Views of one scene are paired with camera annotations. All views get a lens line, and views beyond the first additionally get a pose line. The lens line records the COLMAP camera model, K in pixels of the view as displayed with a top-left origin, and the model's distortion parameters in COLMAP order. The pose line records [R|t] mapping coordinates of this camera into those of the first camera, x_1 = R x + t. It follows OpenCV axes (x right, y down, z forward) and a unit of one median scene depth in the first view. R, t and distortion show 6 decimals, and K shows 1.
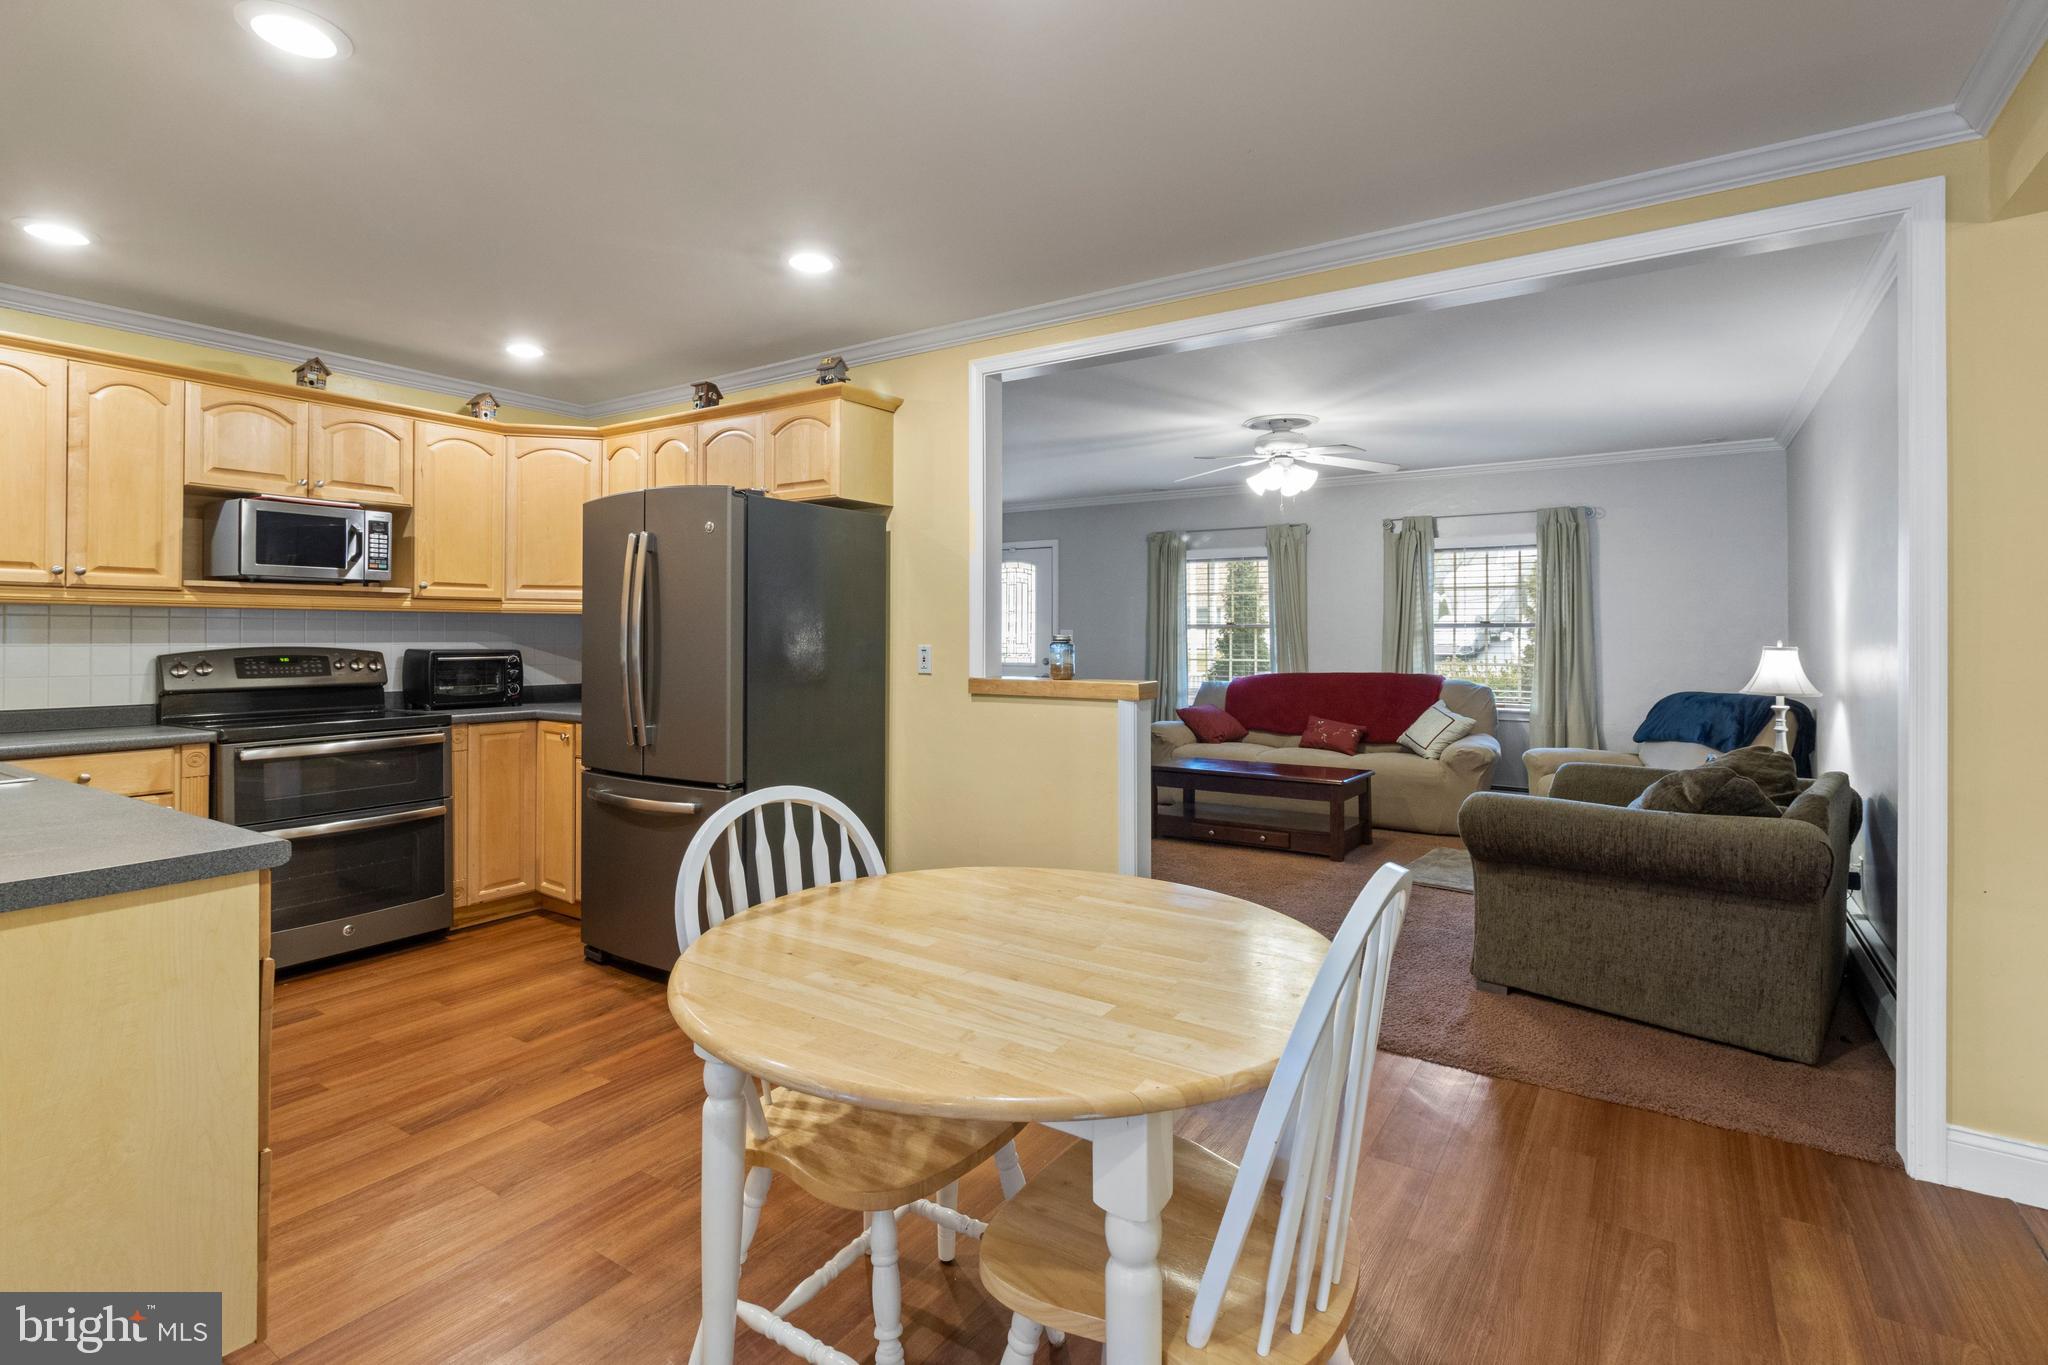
lens RADIAL K [[981.2, 0, 1026.5], [0, 981.2, 634.9], [0, 0, 1]] dist [0.010576, -0.000823]
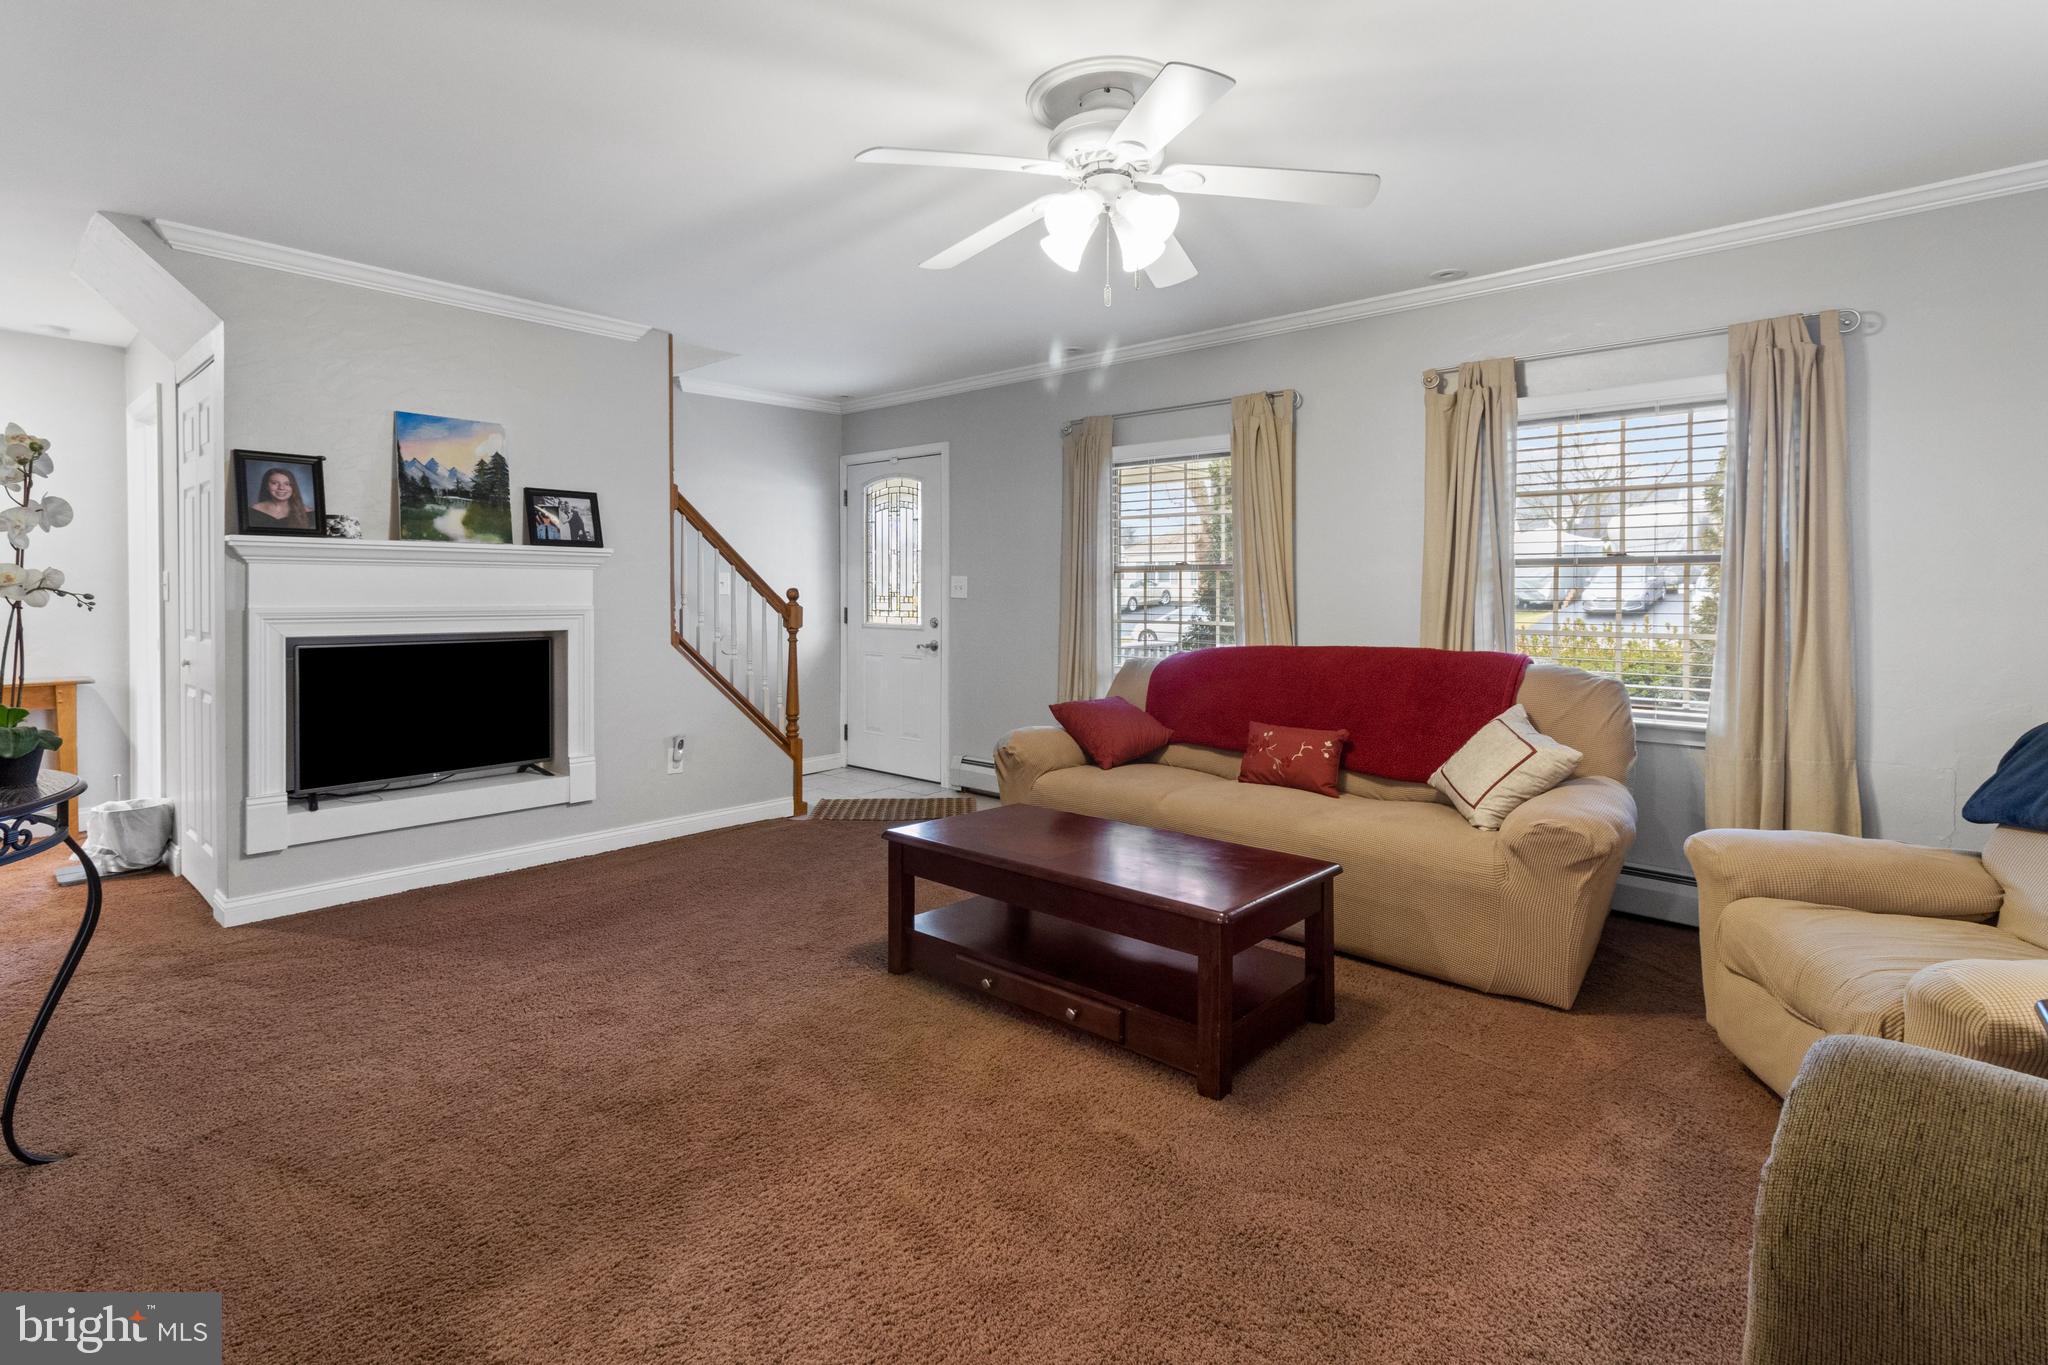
lens RADIAL K [[981.2, 0, 1015.3], [0, 981.2, 608.4], [0, 0, 1]] dist [0.010576, -0.000823]
pose [[0.988741, 0.001815, -0.149623, 0.231676], [0.001110, 0.999810, 0.019466, 0.005420], [0.149630, -0.019413, 0.988551, 0.439983]]
